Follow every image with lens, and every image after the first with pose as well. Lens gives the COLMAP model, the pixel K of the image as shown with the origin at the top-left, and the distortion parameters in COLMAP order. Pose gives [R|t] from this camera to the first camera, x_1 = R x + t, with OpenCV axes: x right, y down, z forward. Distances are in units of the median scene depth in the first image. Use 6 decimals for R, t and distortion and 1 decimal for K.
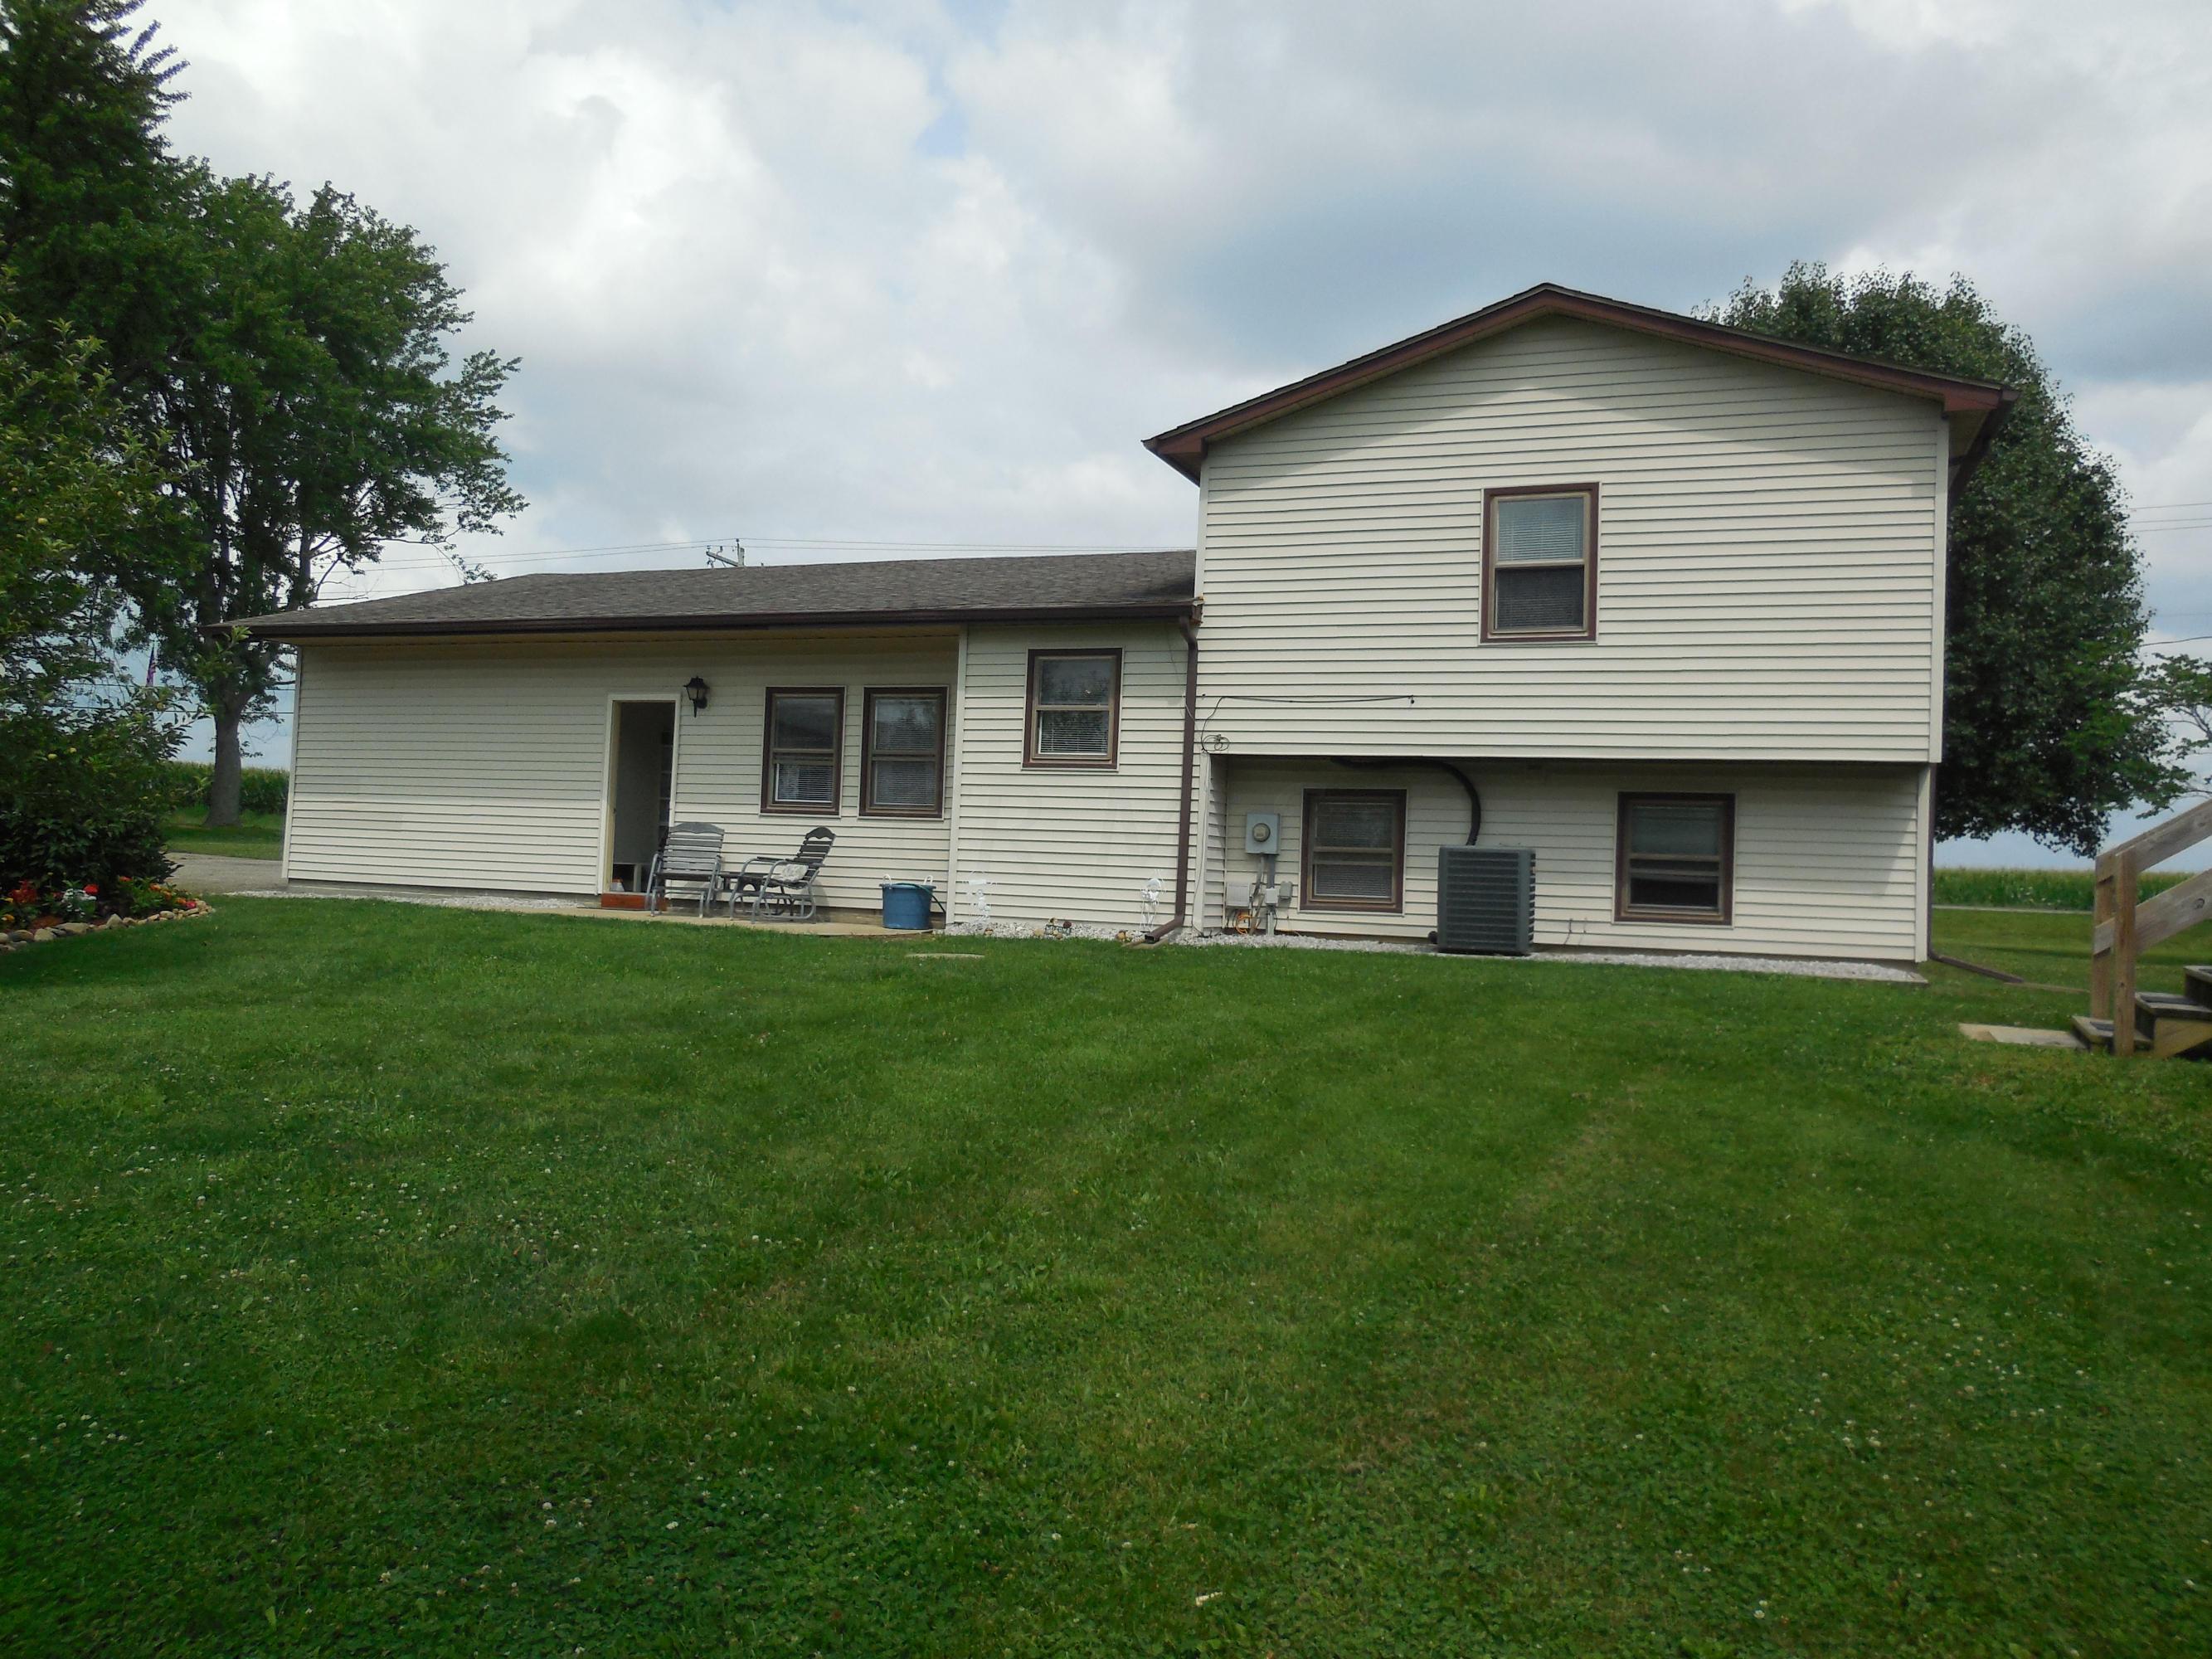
lens RADIAL K [[1631.2, 0, 1106.0], [0, 1631.2, 829.5], [0, 0, 1]] dist [-0.038025, 0.003156]
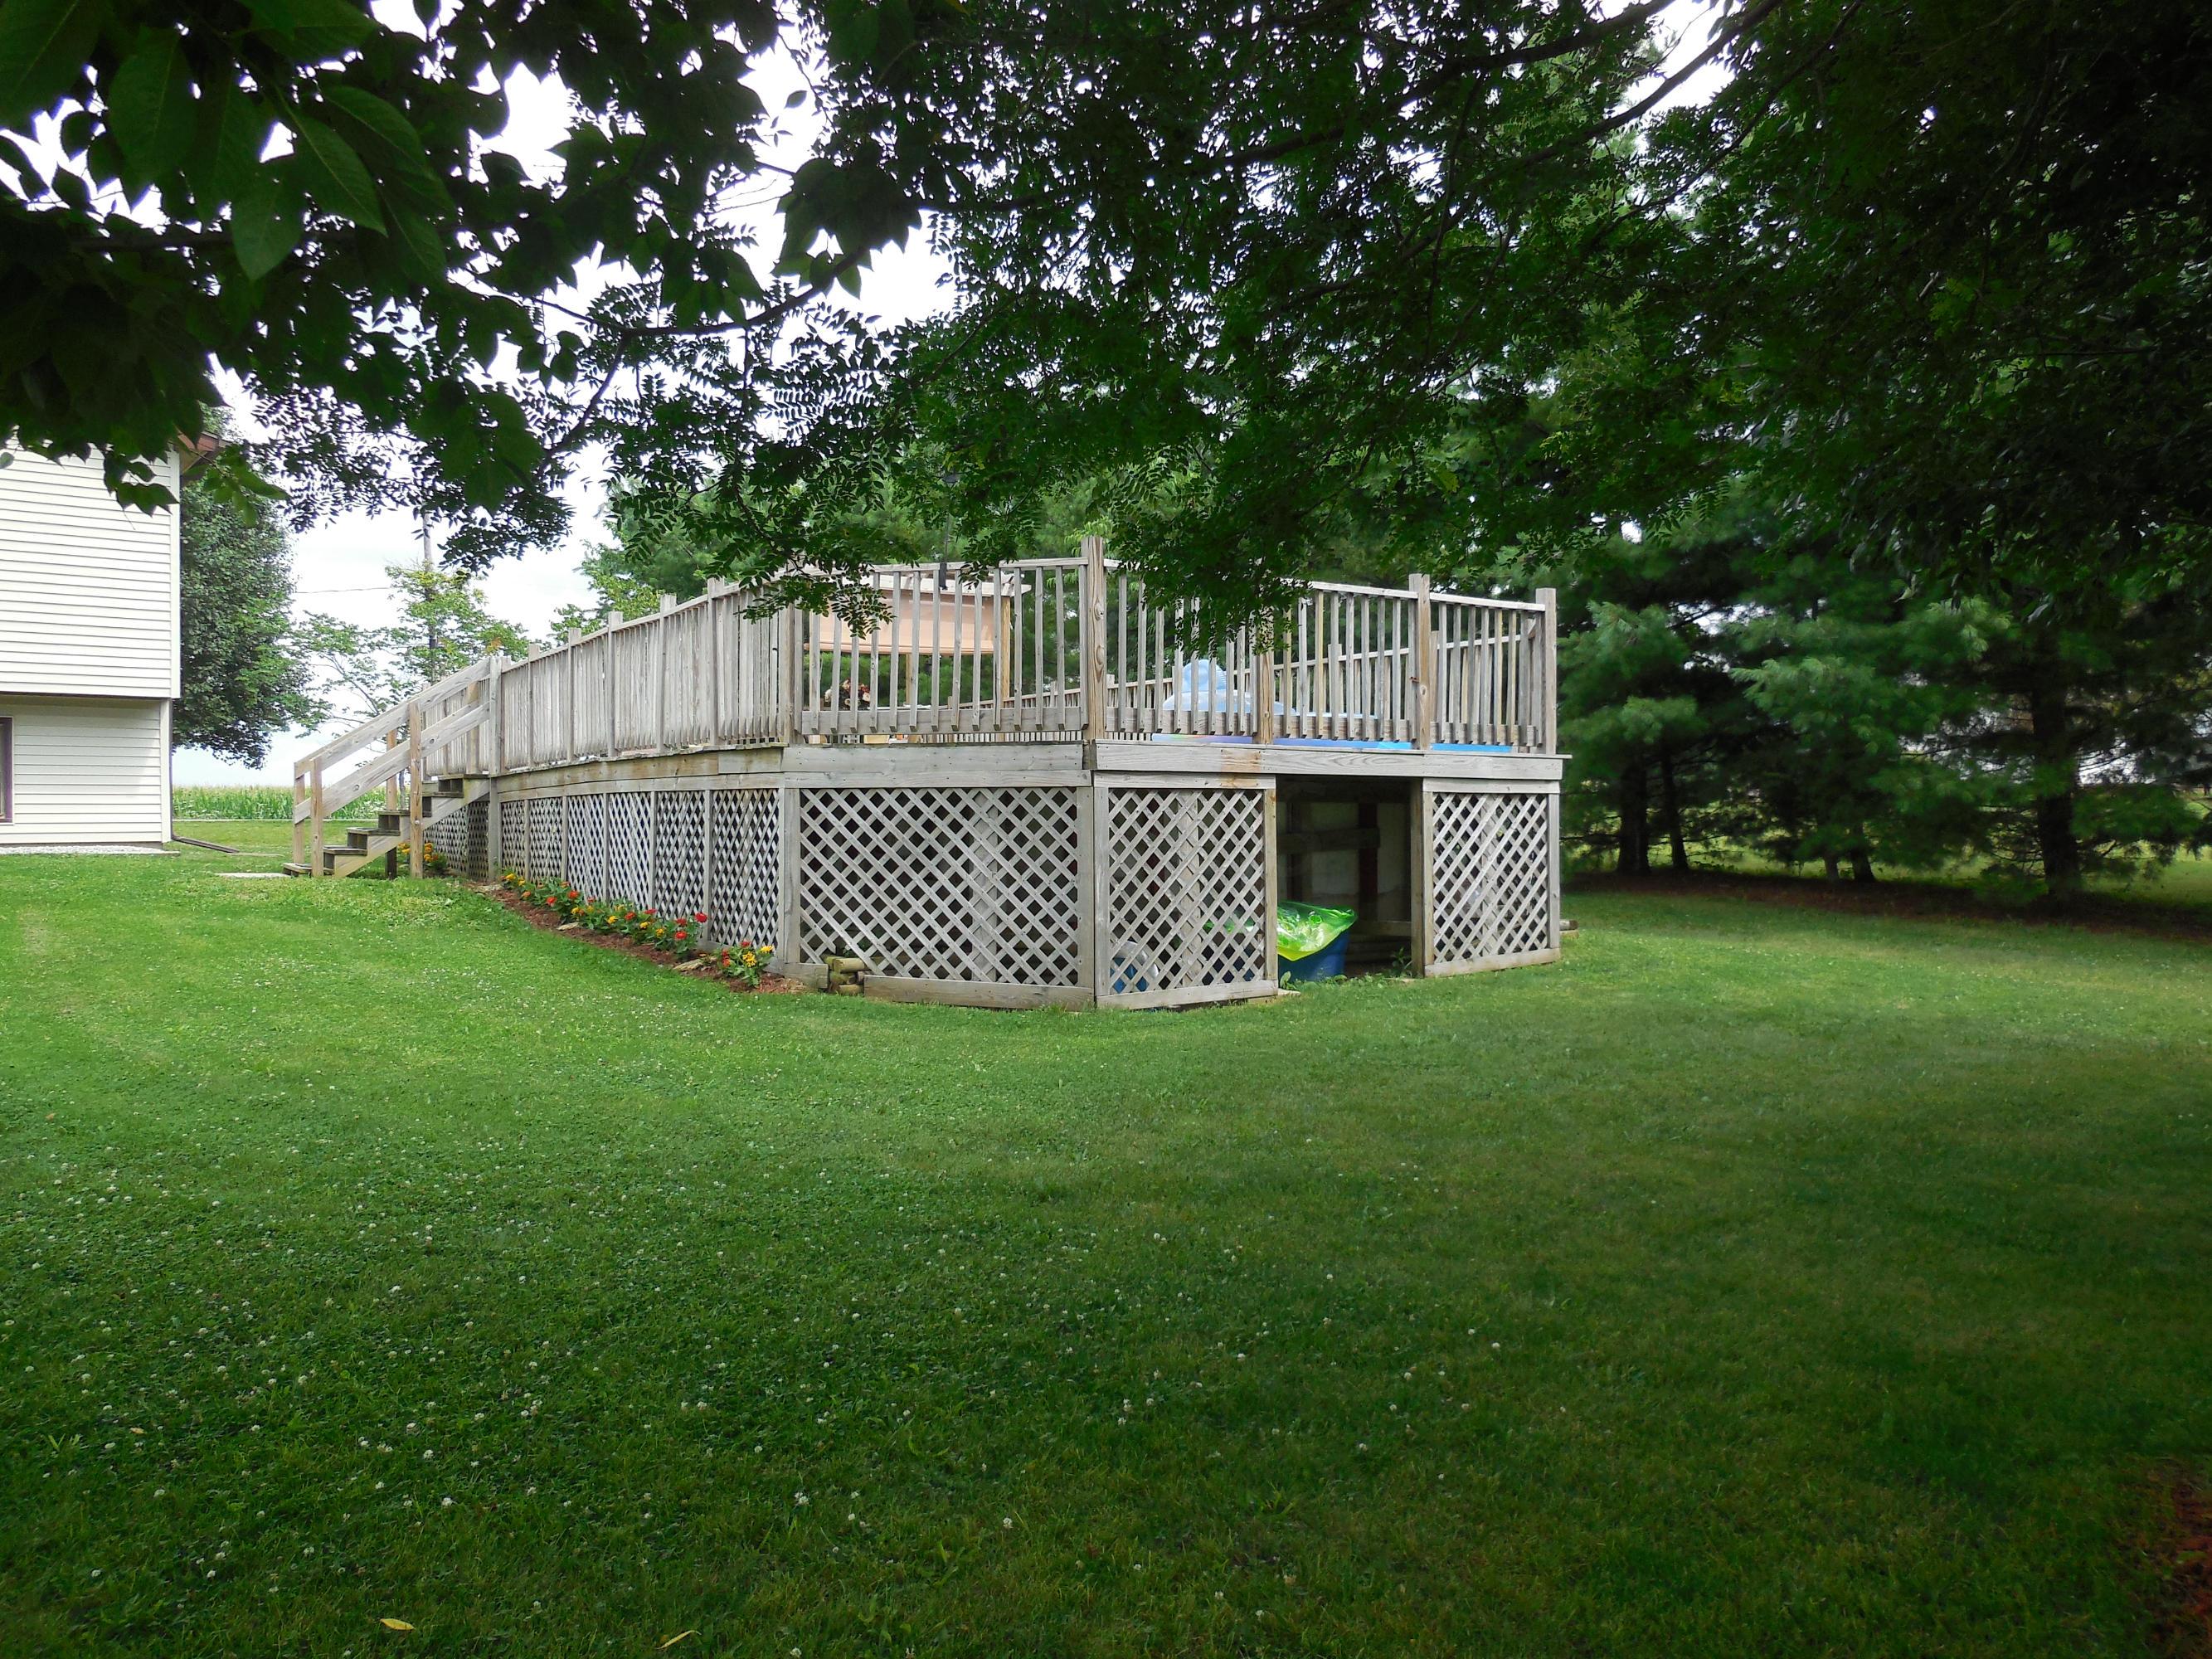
lens RADIAL K [[1631.2, 0, 1106.0], [0, 1631.2, 829.5], [0, 0, 1]] dist [-0.038025, 0.003156]
pose [[0.497909, -0.042075, 0.866208, -0.168585], [-0.001649, 0.998775, 0.049462, 0.001023], [-0.867228, -0.026056, 0.497229, -0.224803]]
